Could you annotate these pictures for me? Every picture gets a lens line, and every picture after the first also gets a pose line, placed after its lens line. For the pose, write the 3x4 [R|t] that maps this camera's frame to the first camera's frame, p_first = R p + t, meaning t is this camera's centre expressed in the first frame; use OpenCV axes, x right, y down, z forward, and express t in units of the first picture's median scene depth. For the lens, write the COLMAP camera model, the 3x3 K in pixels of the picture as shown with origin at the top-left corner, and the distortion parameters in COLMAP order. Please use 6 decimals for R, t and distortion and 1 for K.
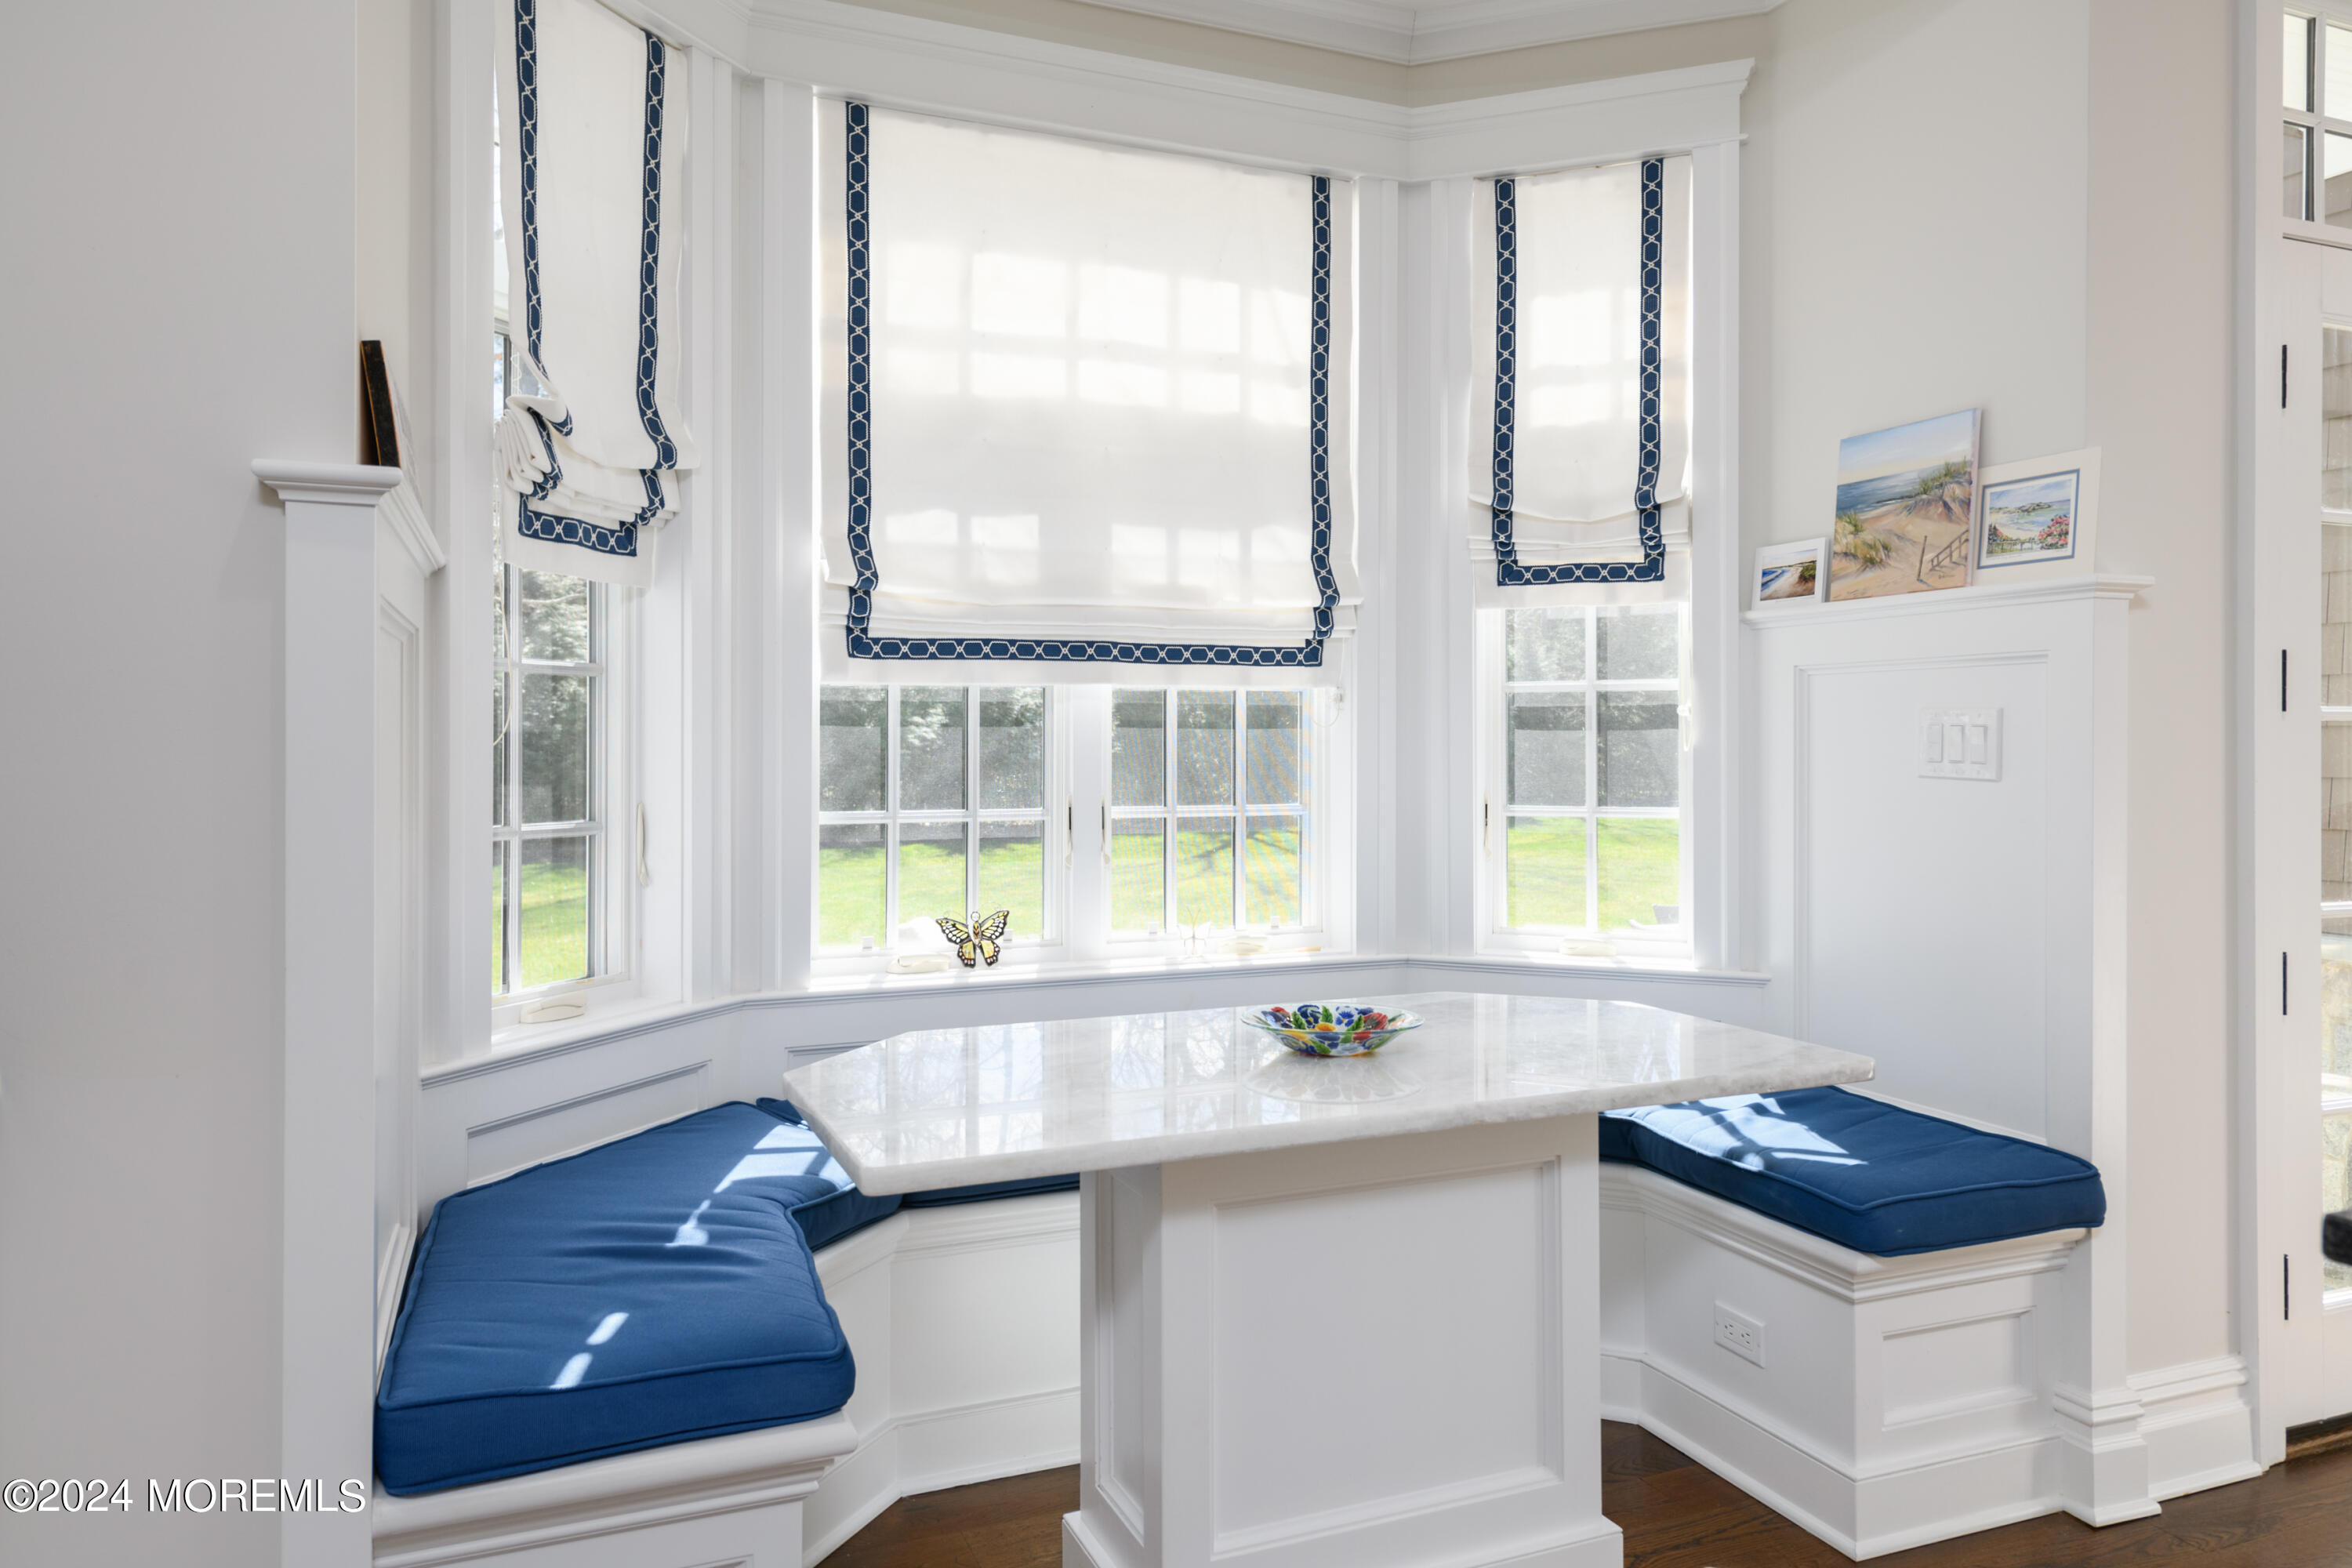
lens RADIAL K [[1571.6, 0, 1180.5], [0, 1571.6, 736.4], [0, 0, 1]] dist [0.010496, -0.003322]
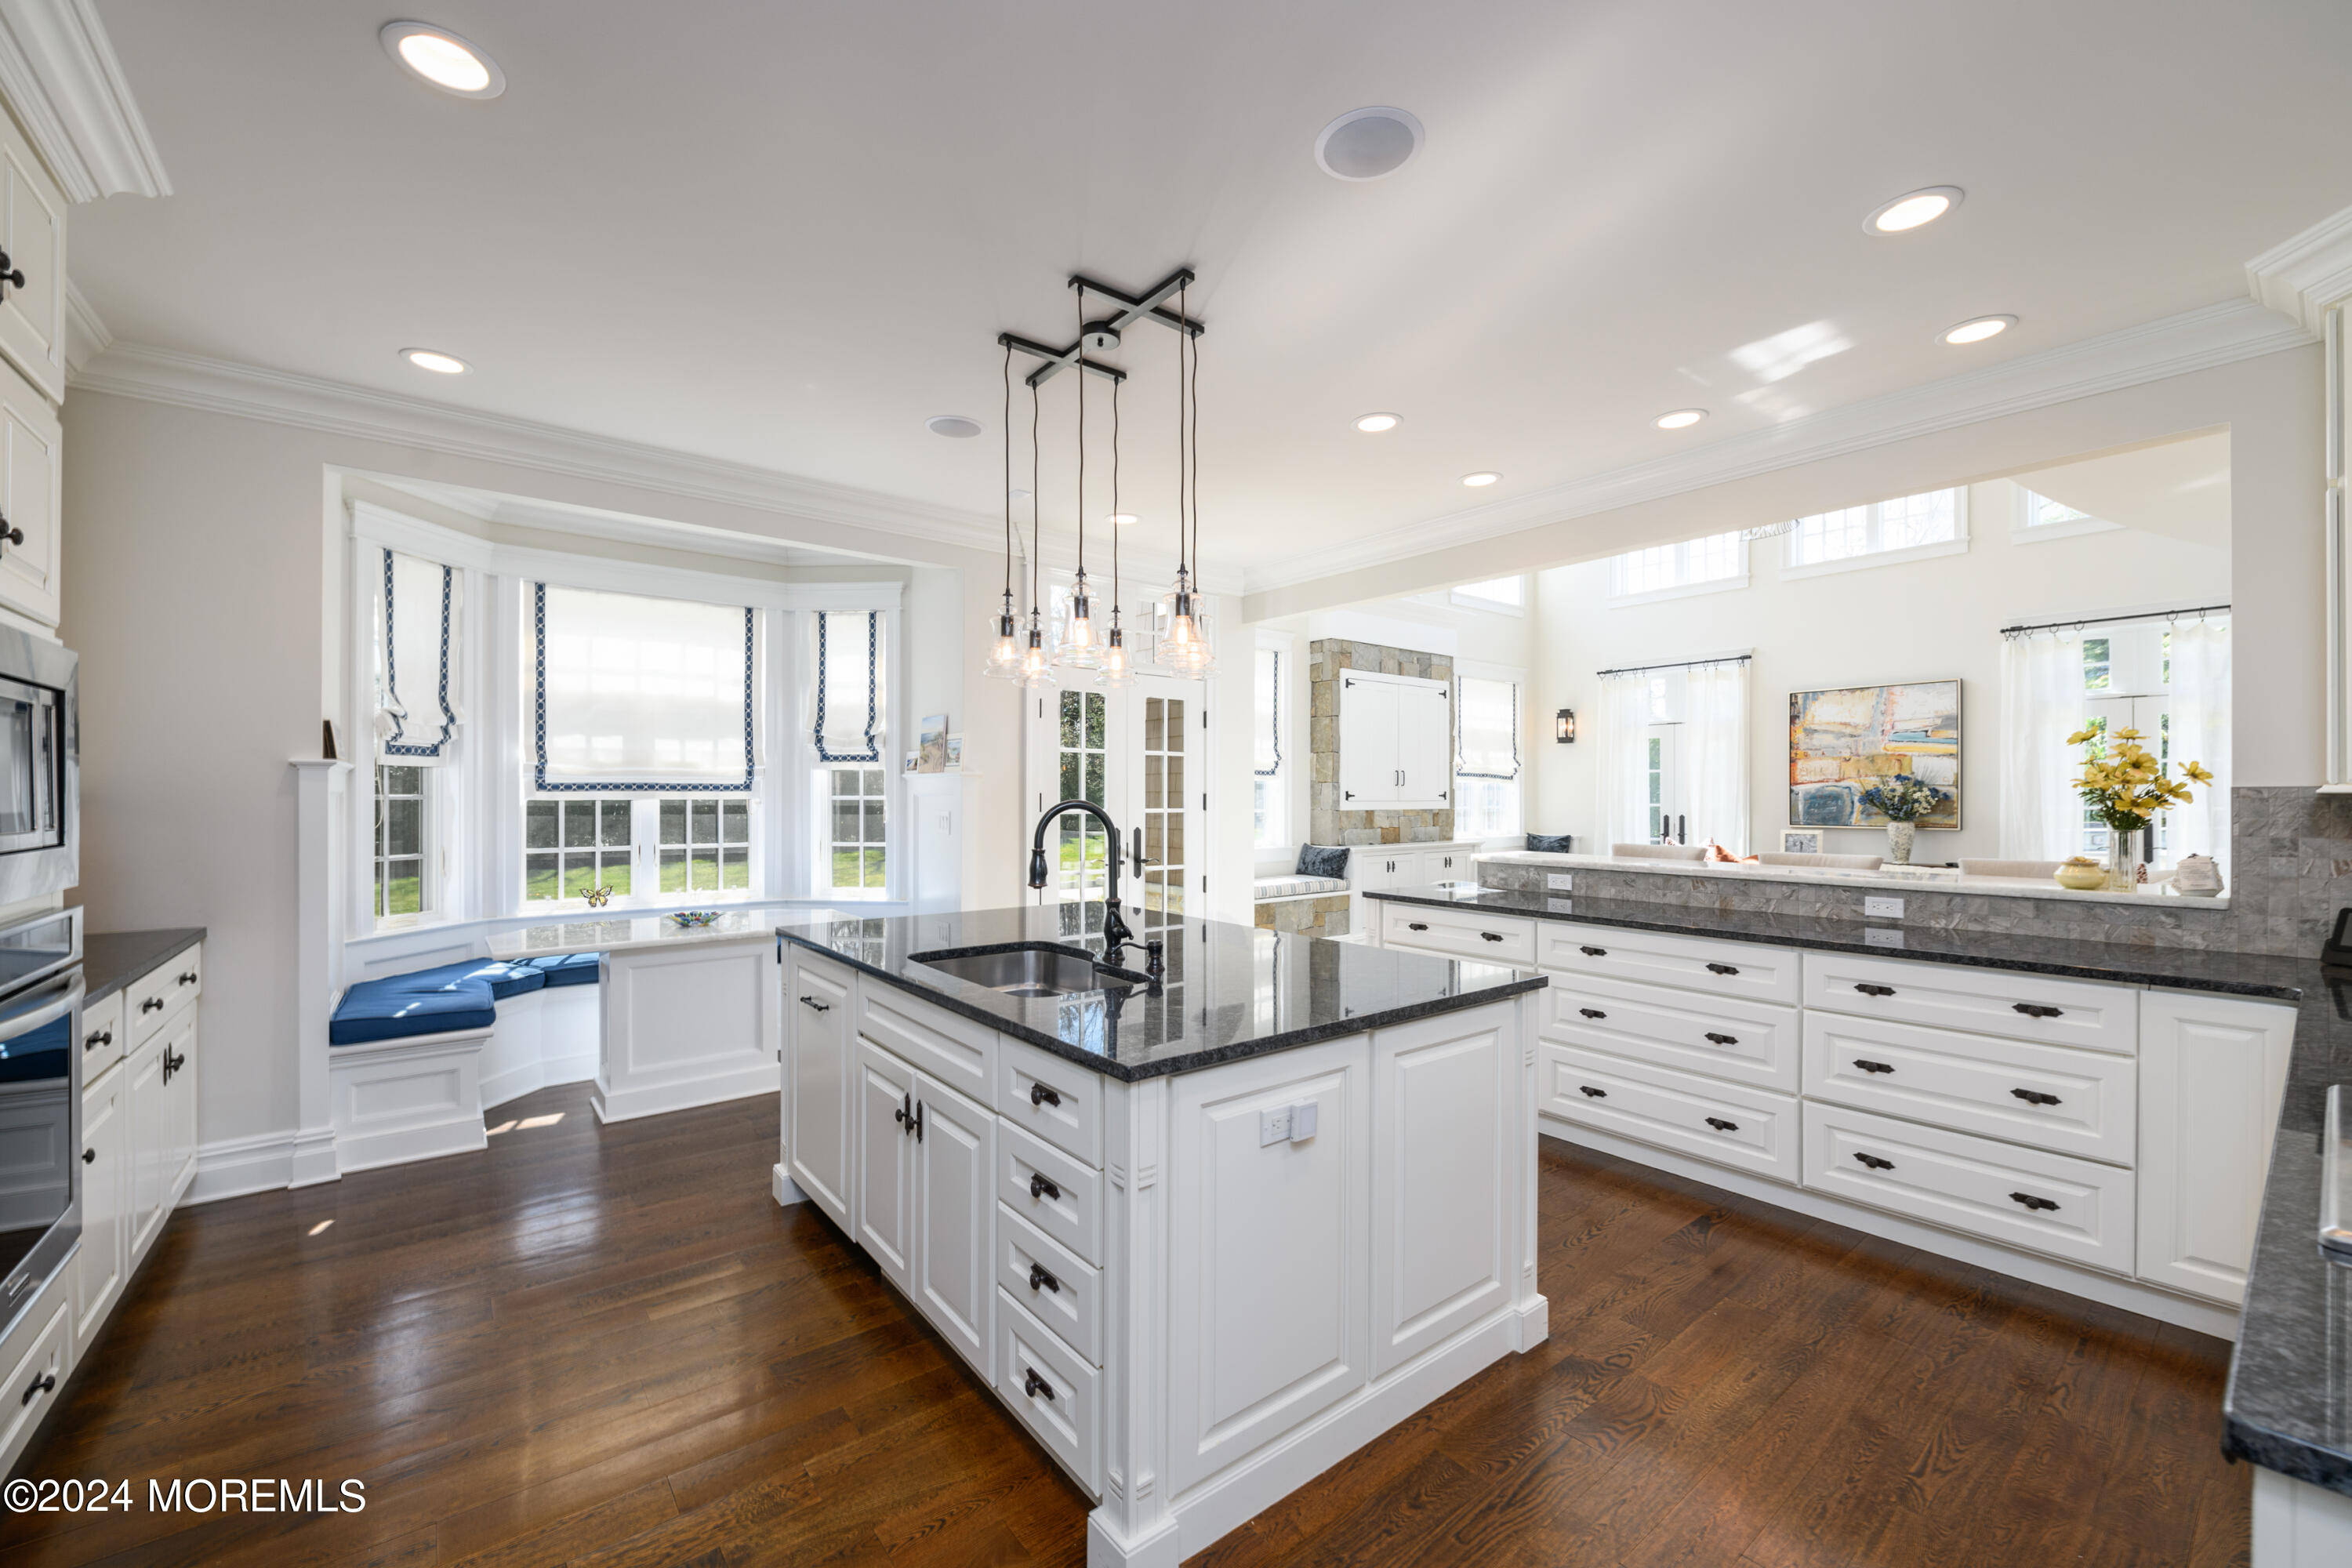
lens RADIAL K [[932.8, 0, 1168.4], [0, 932.8, 798.4], [0, 0, 1]] dist [-0.003372, 0.000105]
pose [[0.963140, 0.004095, 0.268971, 0.384827], [-0.006882, 0.999932, 0.009422, -0.058055], [-0.268914, -0.010926, 0.963102, -0.785742]]
